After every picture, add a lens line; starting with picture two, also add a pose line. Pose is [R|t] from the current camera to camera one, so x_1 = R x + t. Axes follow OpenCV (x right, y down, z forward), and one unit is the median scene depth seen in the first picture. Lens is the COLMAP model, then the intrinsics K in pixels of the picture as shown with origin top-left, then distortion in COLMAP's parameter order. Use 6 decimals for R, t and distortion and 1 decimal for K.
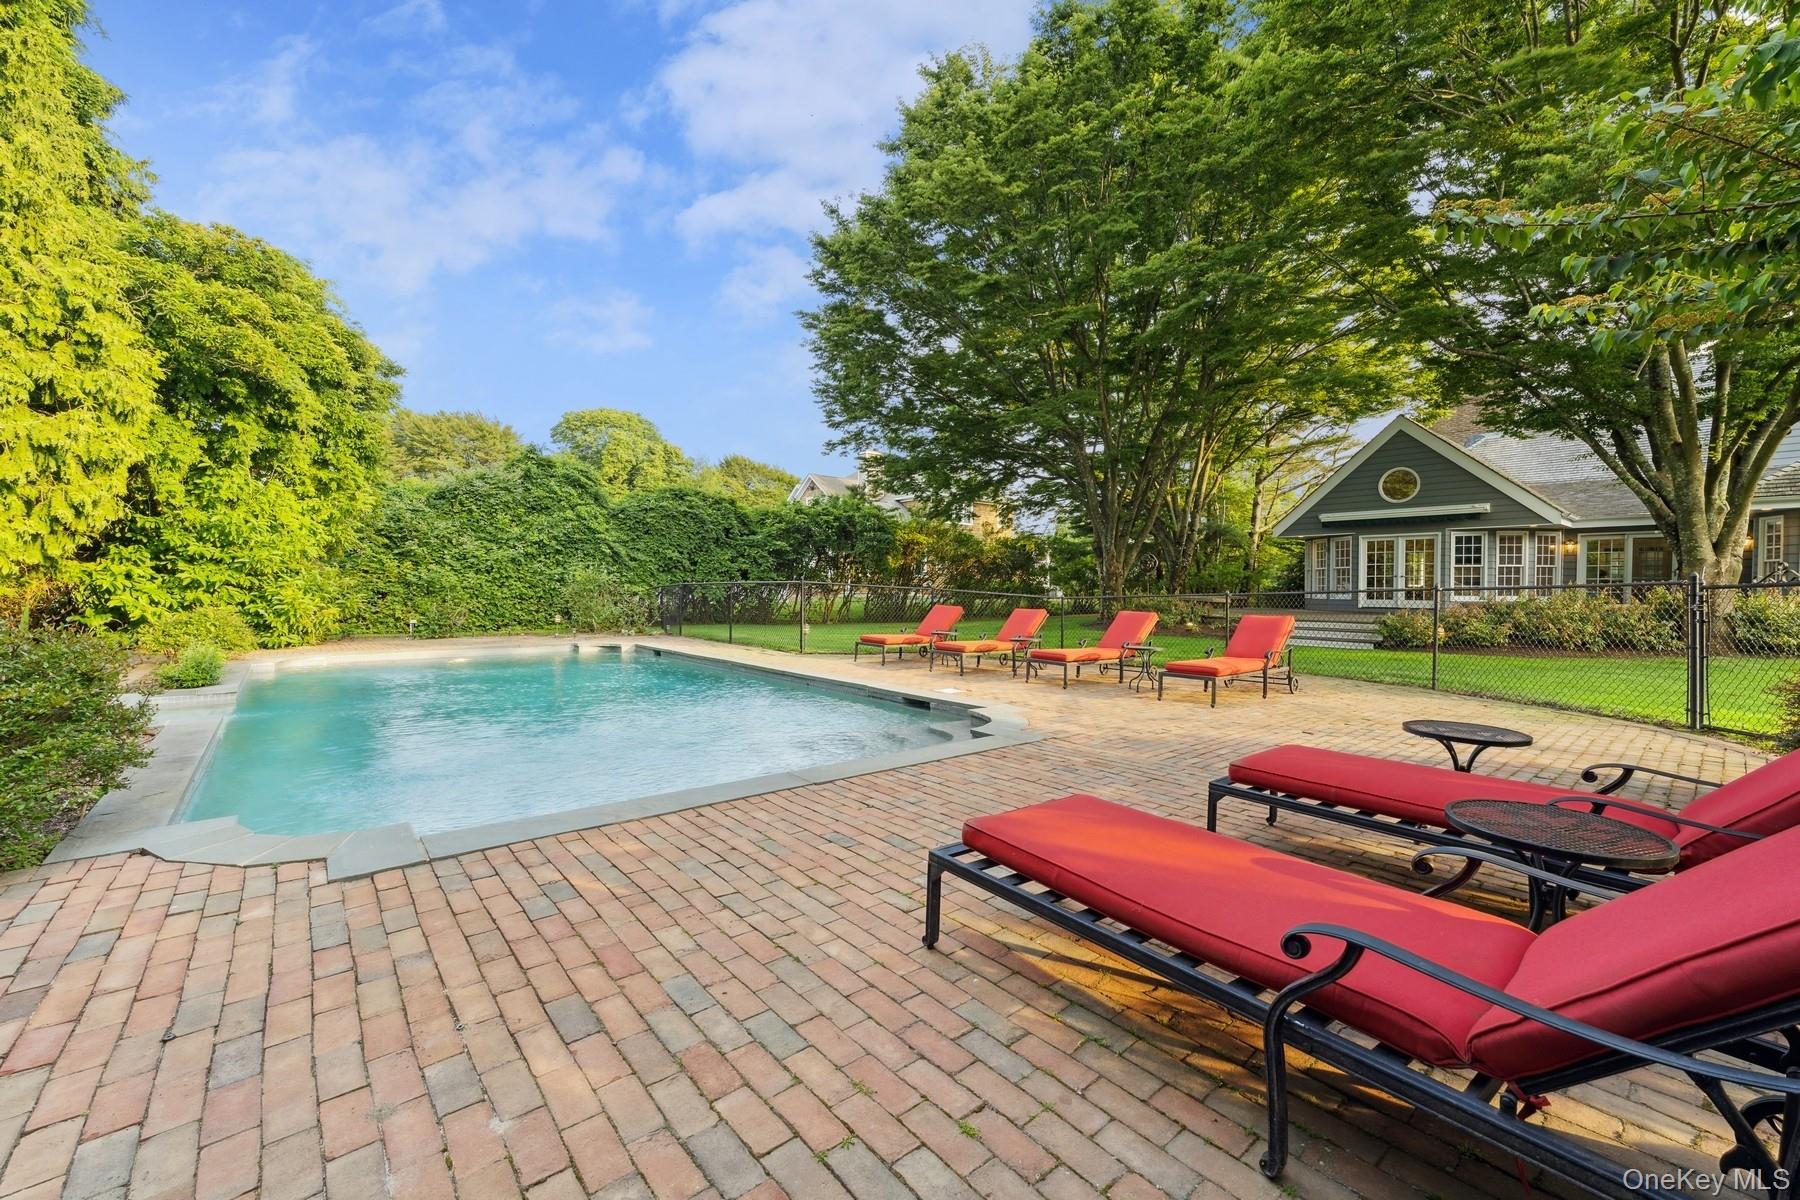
lens RADIAL K [[728.6, 0, 888.4], [0, 728.6, 592.6], [0, 0, 1]] dist [0.002143, -0.000113]
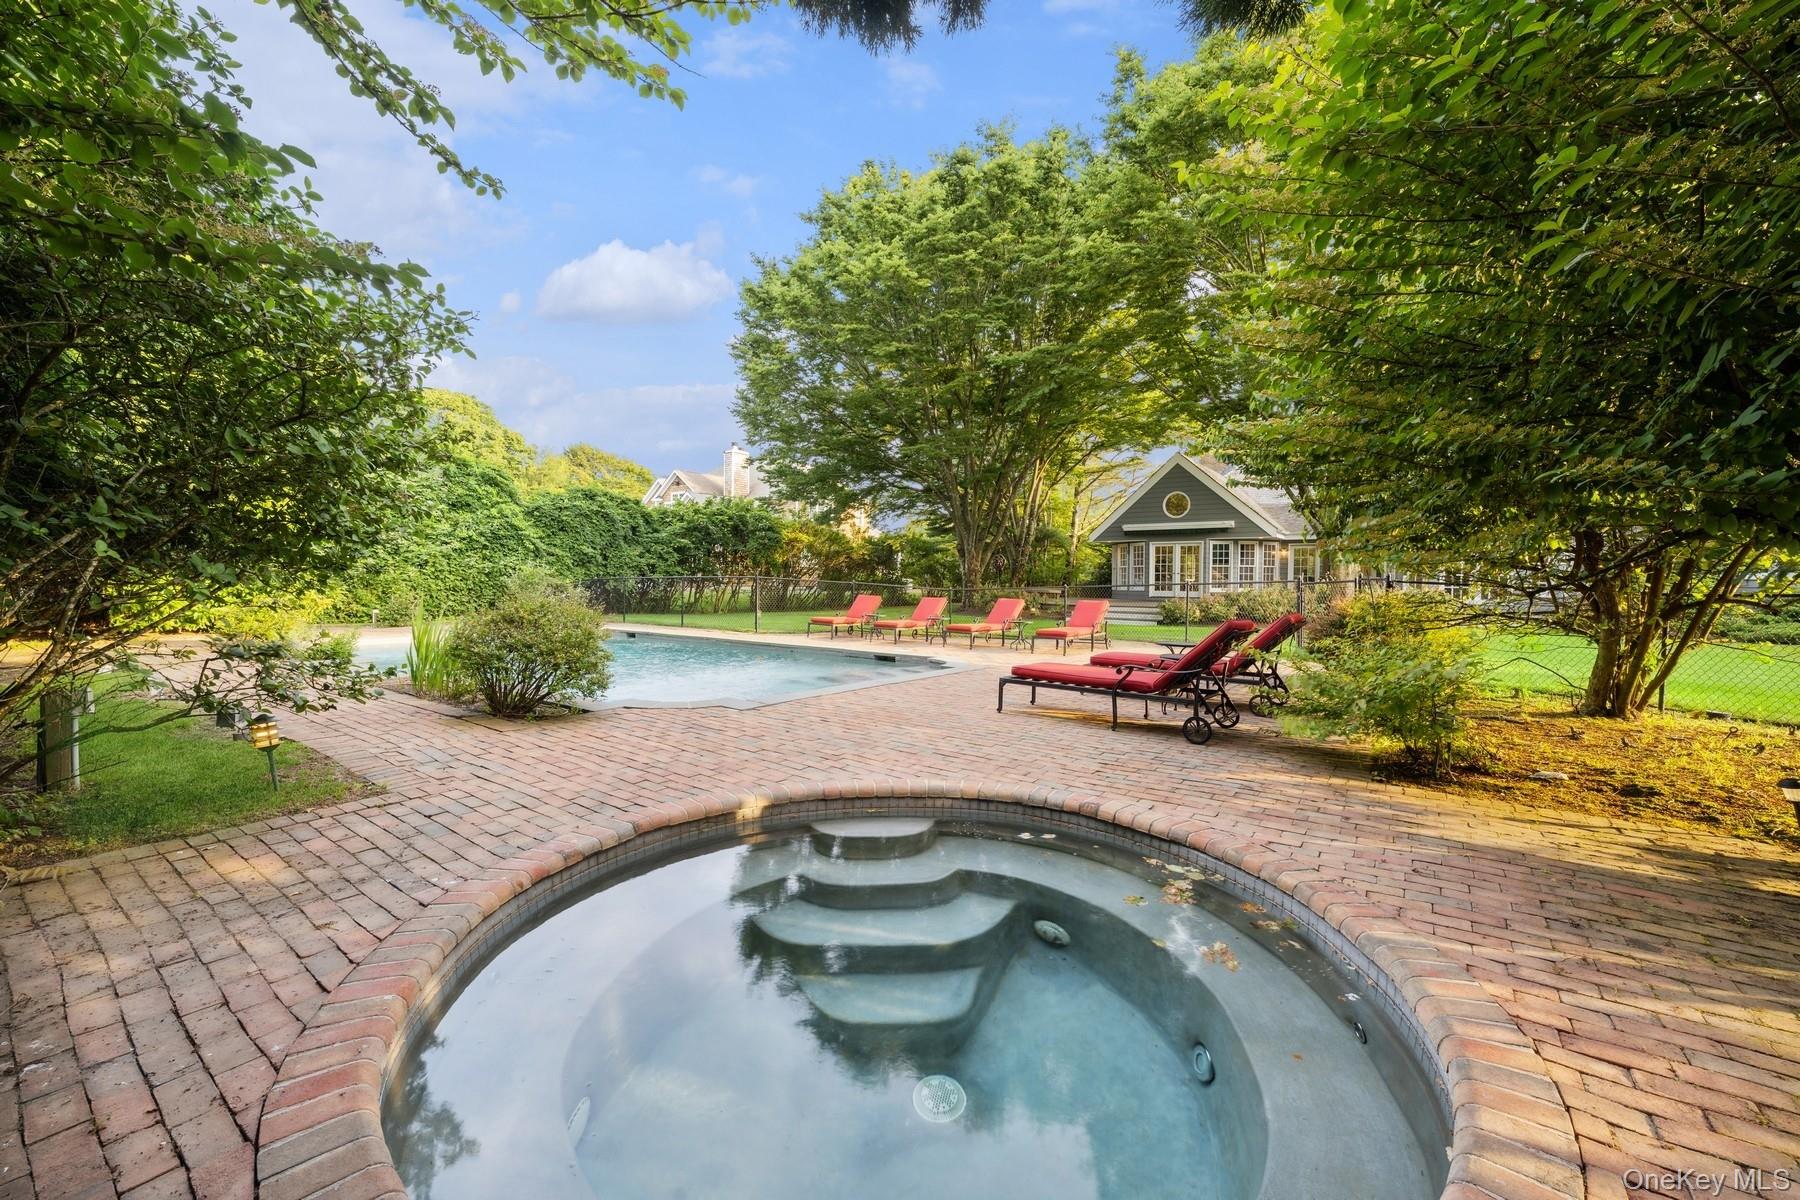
lens RADIAL K [[728.6, 0, 904.1], [0, 728.6, 595.2], [0, 0, 1]] dist [0.002143, -0.000113]
pose [[0.970415, -0.002619, 0.241427, -0.095954], [-0.000602, 0.999912, 0.013267, -0.000075], [-0.241441, -0.013020, 0.970328, -0.160409]]
